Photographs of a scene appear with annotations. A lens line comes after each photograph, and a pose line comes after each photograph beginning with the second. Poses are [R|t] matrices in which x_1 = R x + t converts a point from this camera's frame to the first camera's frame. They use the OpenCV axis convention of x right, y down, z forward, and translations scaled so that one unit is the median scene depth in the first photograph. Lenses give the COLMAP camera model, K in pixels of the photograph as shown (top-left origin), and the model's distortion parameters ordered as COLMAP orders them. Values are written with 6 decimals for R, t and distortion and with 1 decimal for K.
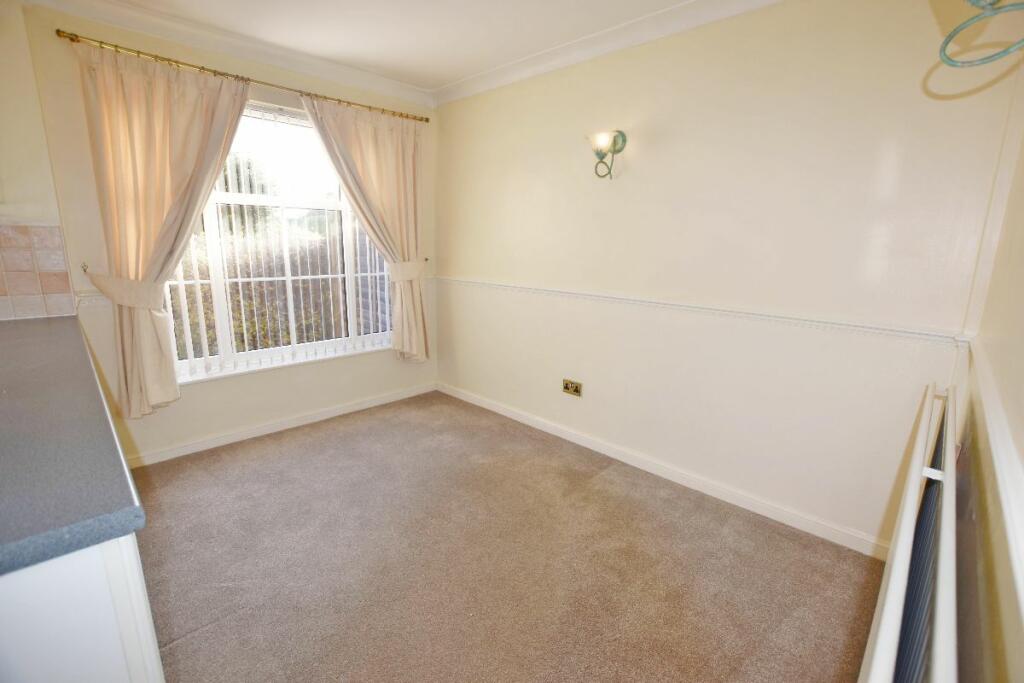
lens RADIAL K [[457.6, 0, 519.3], [0, 457.6, 341.5], [0, 0, 1]] dist [-0.025150, 0.000617]
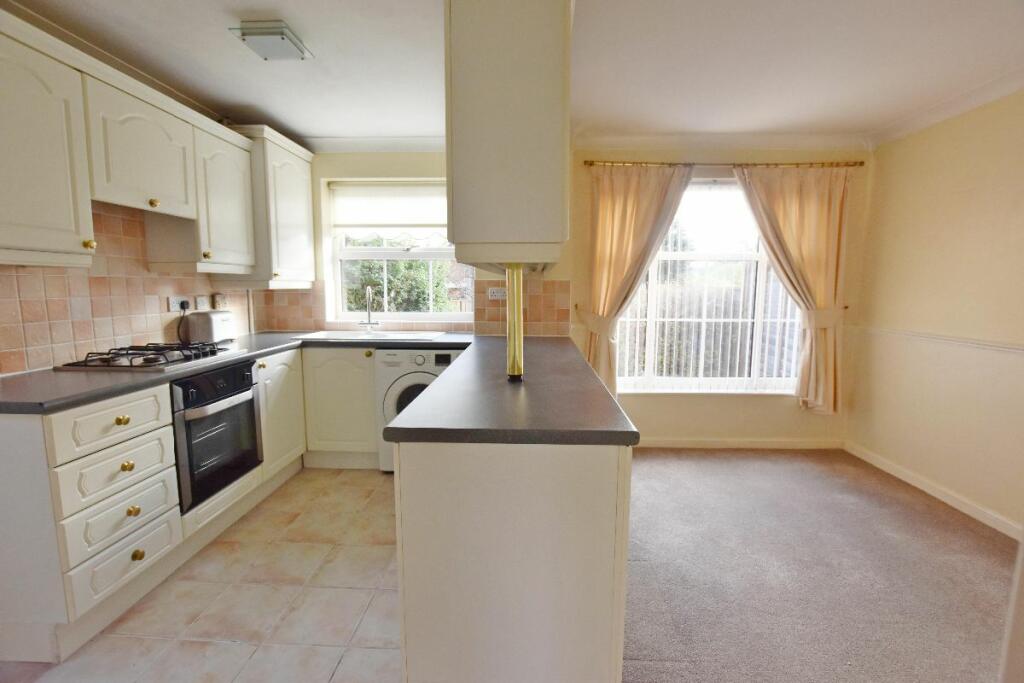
lens RADIAL K [[457.6, 0, 519.3], [0, 457.6, 341.5], [0, 0, 1]] dist [-0.025150, 0.000617]
pose [[0.673534, 0.071221, -0.735717, 0.037294], [-0.146300, 0.988501, -0.038244, 0.027920], [0.724533, 0.133394, 0.676208, -0.124299]]
